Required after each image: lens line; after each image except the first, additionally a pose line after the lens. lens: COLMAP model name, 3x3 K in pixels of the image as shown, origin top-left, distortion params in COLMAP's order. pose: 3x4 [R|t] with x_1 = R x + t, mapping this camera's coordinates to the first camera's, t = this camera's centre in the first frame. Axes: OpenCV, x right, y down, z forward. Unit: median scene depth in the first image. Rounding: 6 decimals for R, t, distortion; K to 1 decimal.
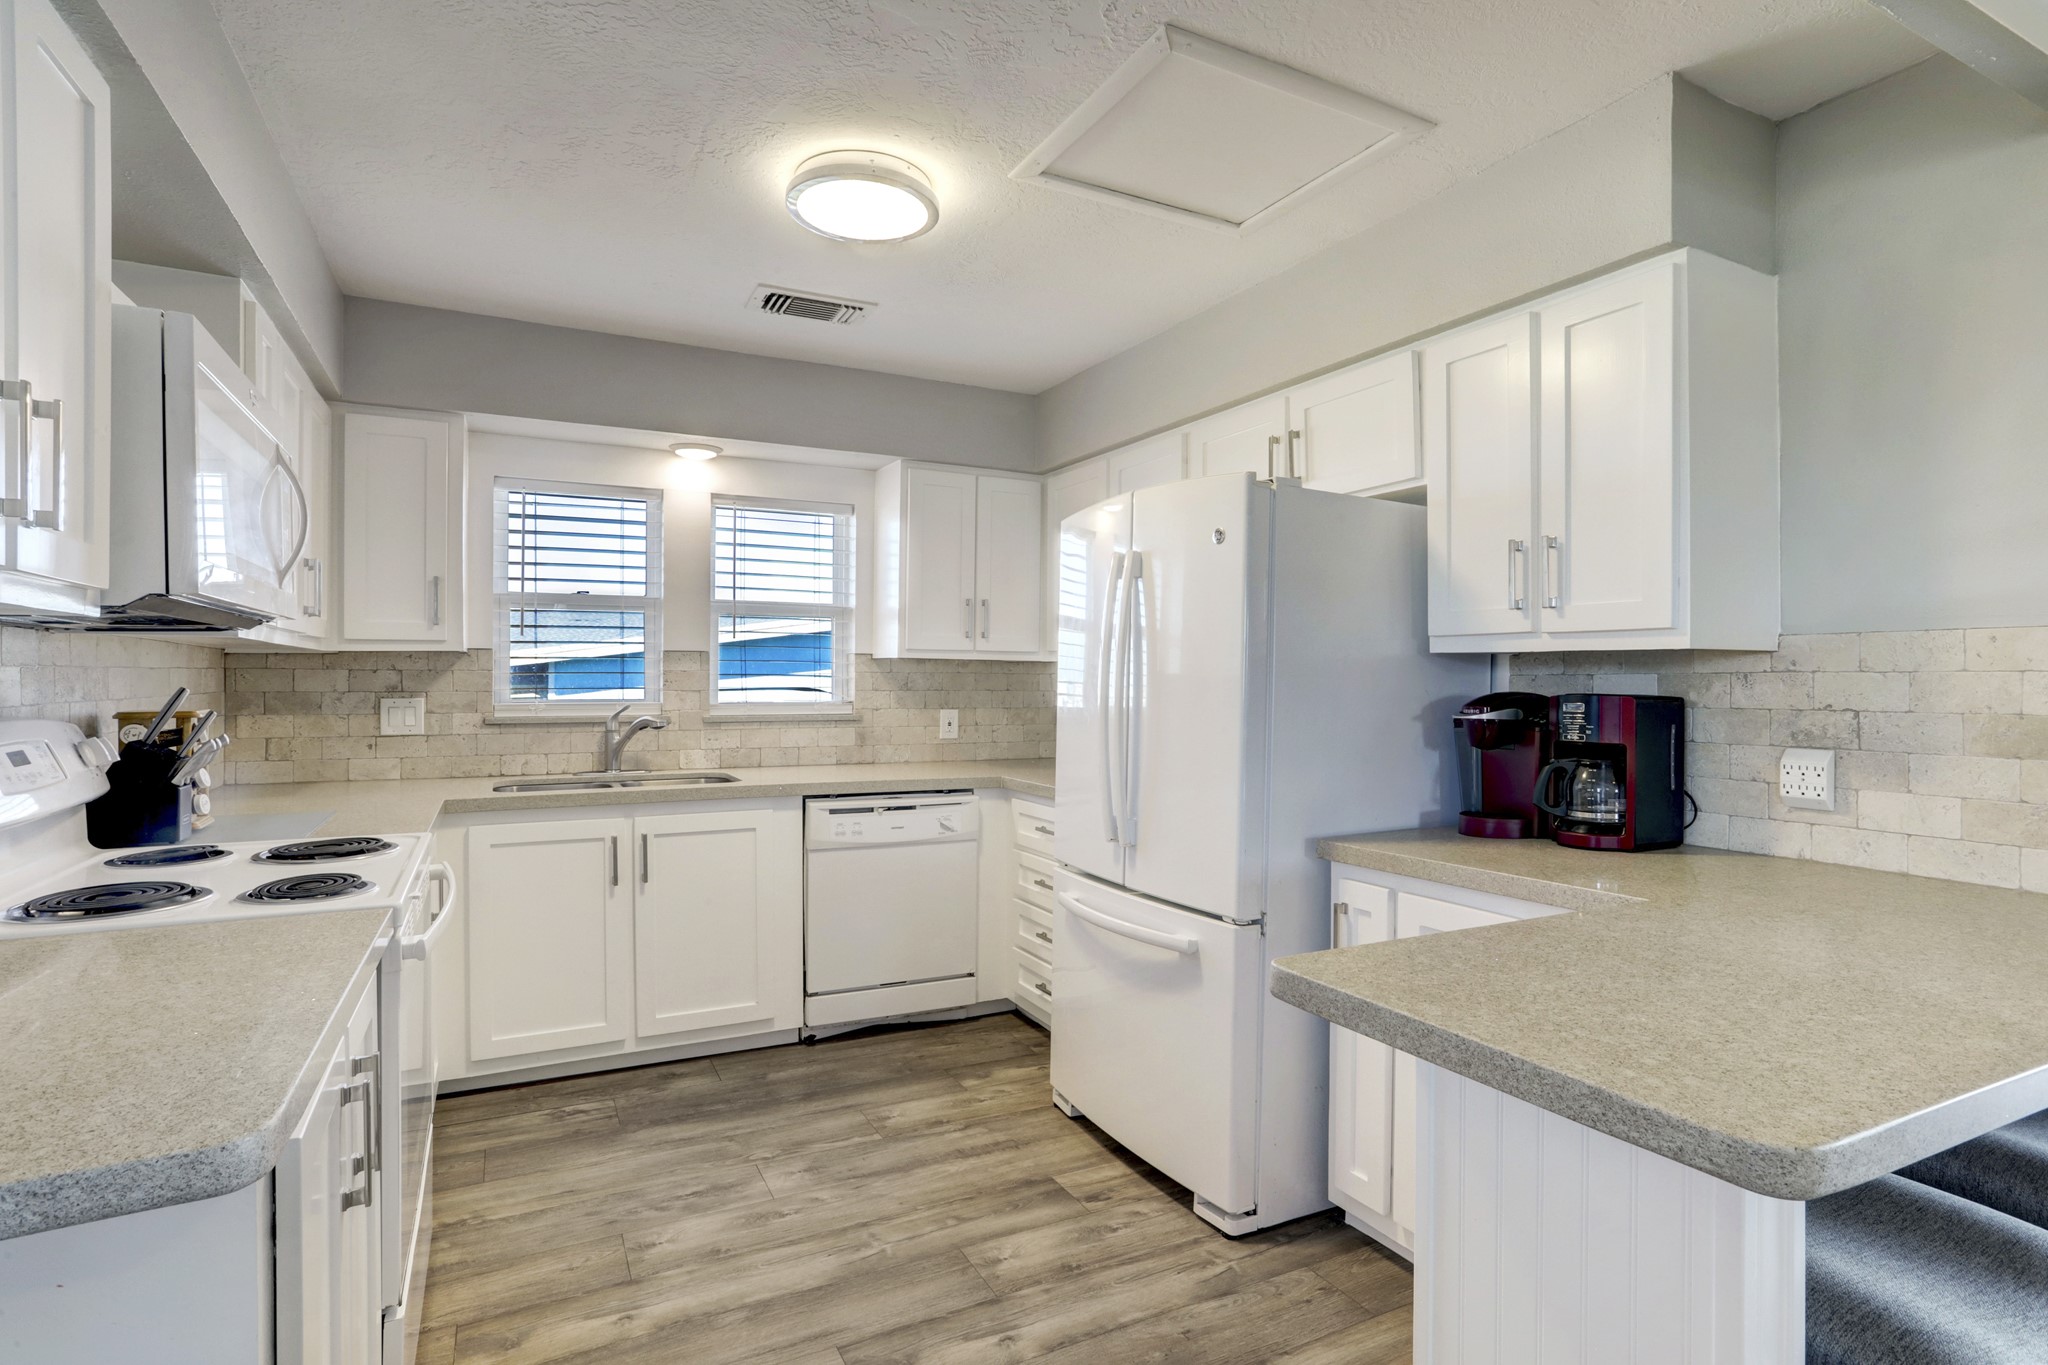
lens RADIAL K [[1013.0, 0, 1023.2], [0, 1013.0, 690.8], [0, 0, 1]] dist [-0.055009, 0.030362]
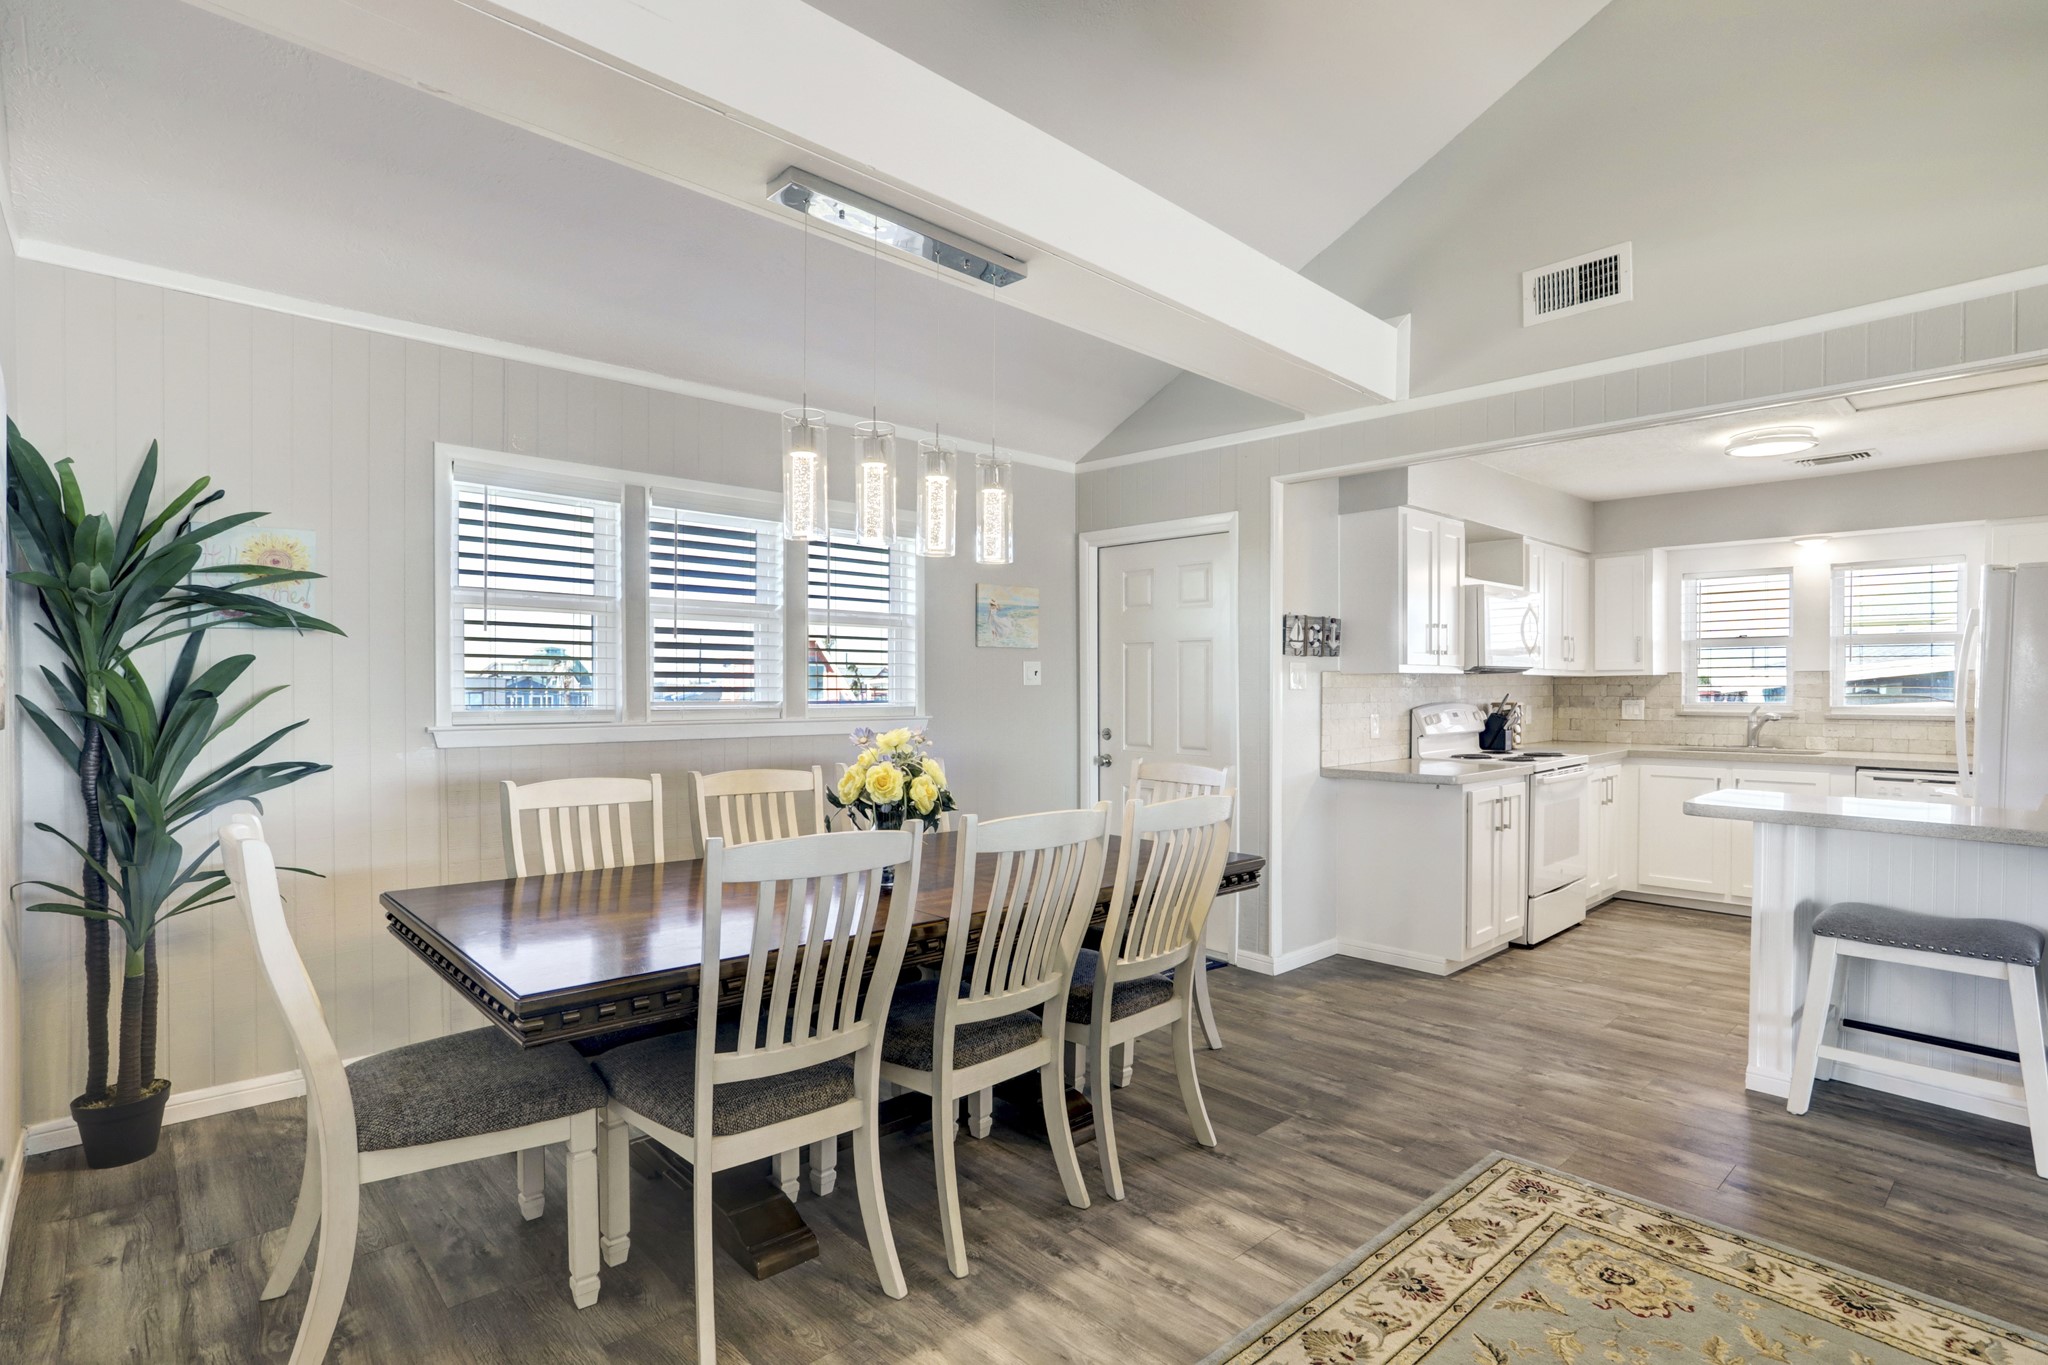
lens RADIAL K [[1013.0, 0, 1013.2], [0, 1013.0, 698.6], [0, 0, 1]] dist [-0.055009, 0.030362]
pose [[0.268925, 0.009229, -0.963117, 0.911895], [-0.008037, 0.999941, 0.007338, 0.001064], [0.963128, 0.005767, 0.268983, -0.702753]]
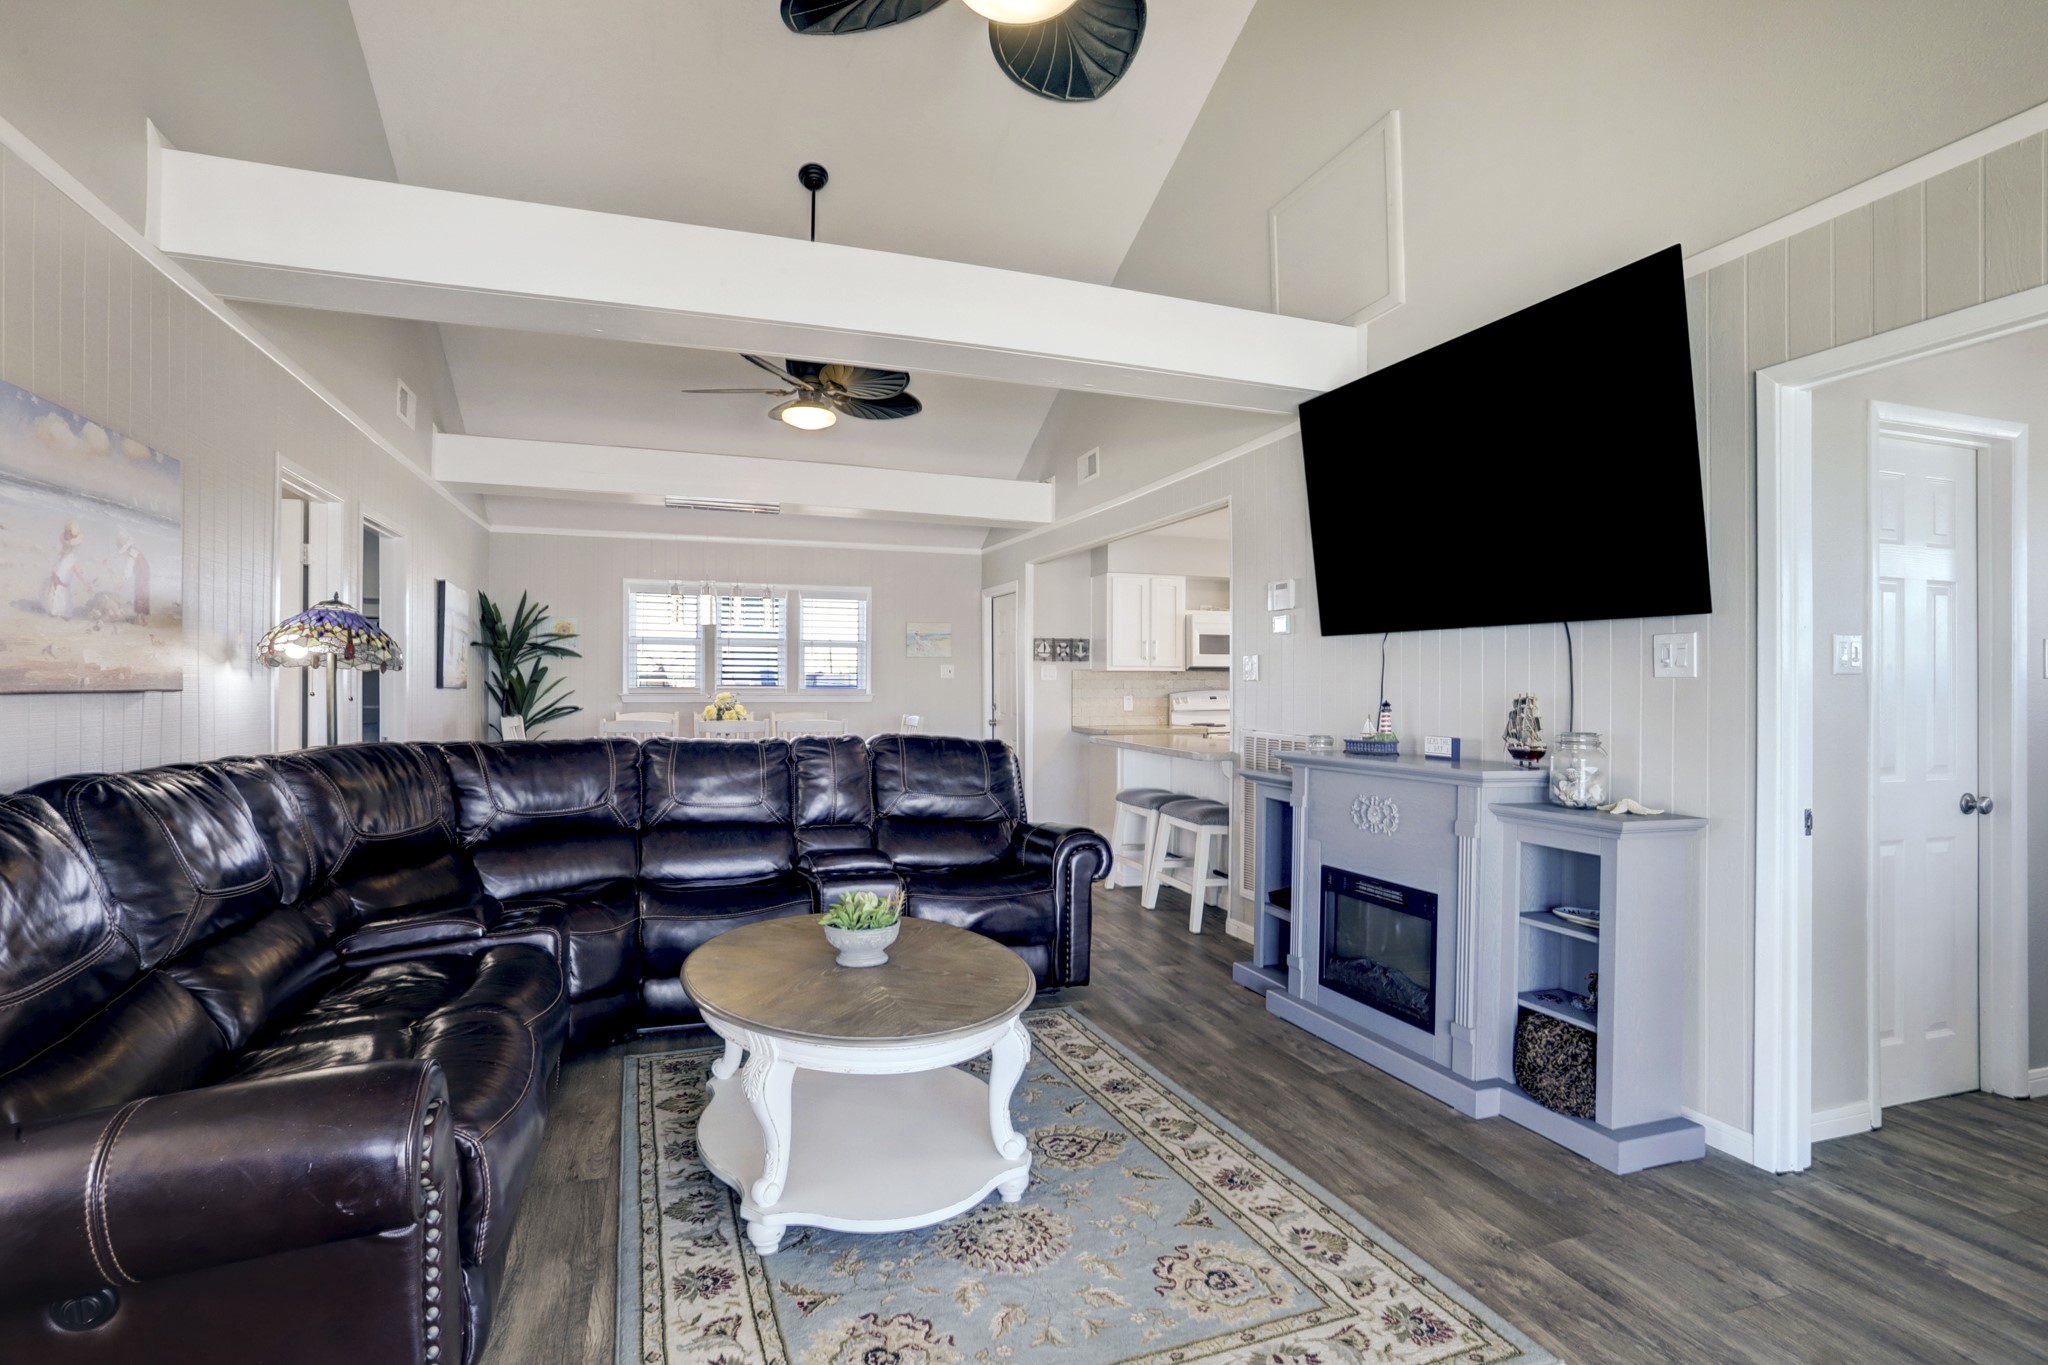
lens RADIAL K [[1013.0, 0, 1001.1], [0, 1013.0, 680.6], [0, 0, 1]] dist [-0.055009, 0.030362]
pose [[-0.143773, -0.004968, -0.989598, 2.198875], [-0.011820, 0.999925, -0.003302, 0.004832], [0.989540, 0.011222, -0.143821, 0.365957]]
